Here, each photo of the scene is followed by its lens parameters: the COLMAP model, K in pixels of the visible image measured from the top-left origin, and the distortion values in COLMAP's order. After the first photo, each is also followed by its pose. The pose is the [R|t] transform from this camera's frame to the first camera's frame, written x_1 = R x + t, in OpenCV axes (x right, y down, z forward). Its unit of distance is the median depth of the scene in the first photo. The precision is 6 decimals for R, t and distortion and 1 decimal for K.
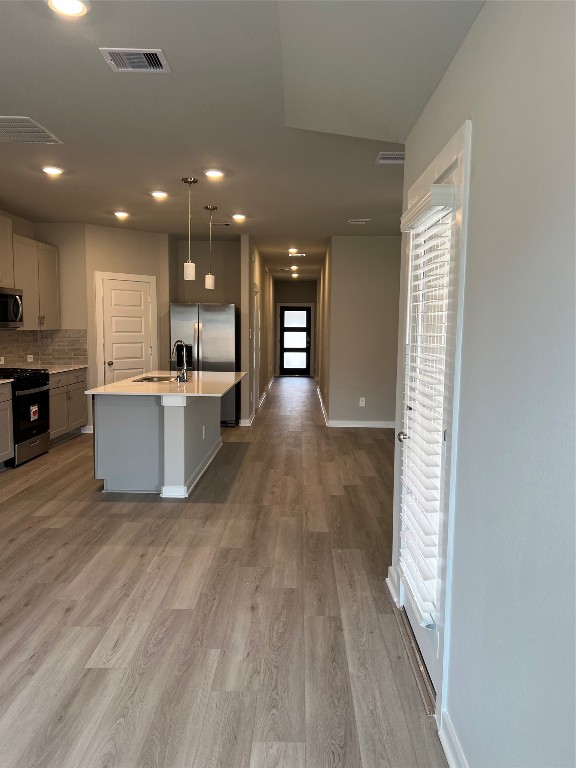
lens RADIAL K [[574.3, 0, 292.2], [0, 574.3, 383.4], [0, 0, 1]] dist [0.032327, -0.034333]
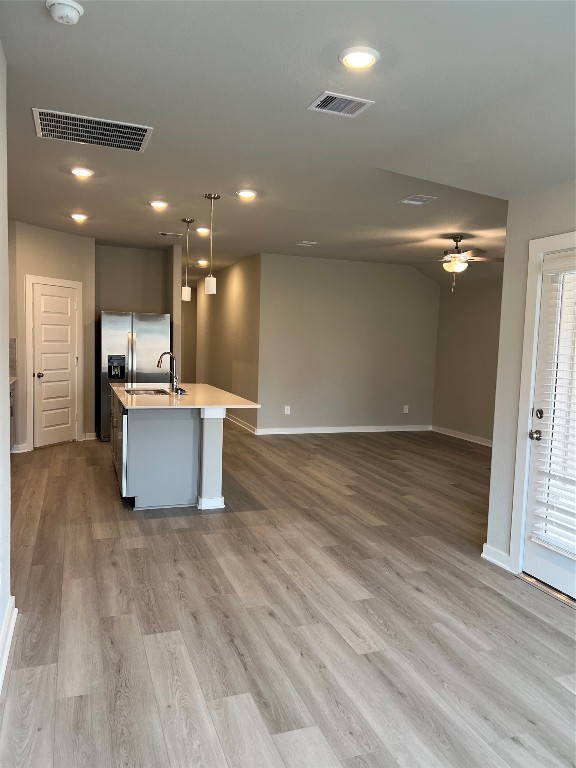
lens RADIAL K [[574.3, 0, 291.6], [0, 574.3, 383.5], [0, 0, 1]] dist [0.032327, -0.034333]
pose [[0.936448, -0.010578, 0.350646, -0.474351], [0.015634, 0.999811, -0.011592, -0.008767], [-0.350457, 0.016338, 0.936436, 0.001939]]
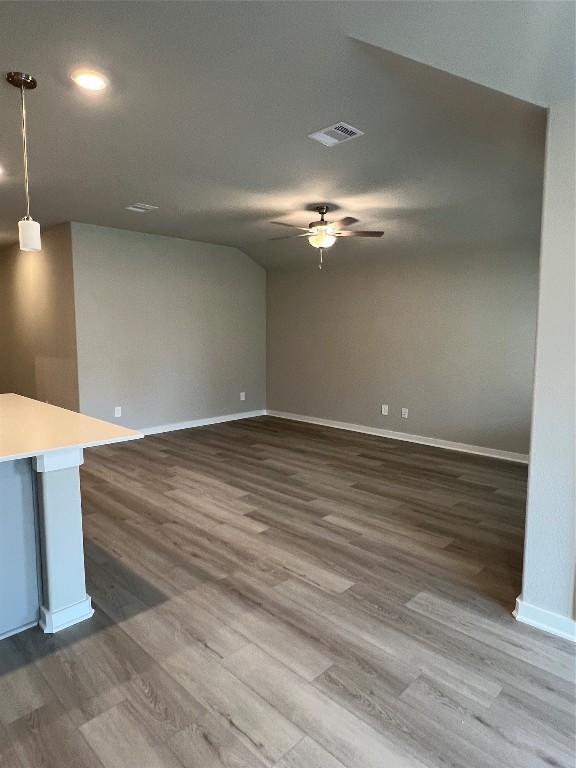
lens RADIAL K [[470.0, 0, 296.2], [0, 470.0, 376.0], [0, 0, 1]] dist [-0.007911, -0.002921]
pose [[0.691988, -0.084089, 0.716995, -0.407021], [0.081472, 0.995944, 0.038174, -0.056671], [-0.717297, 0.031999, 0.696032, 0.556510]]
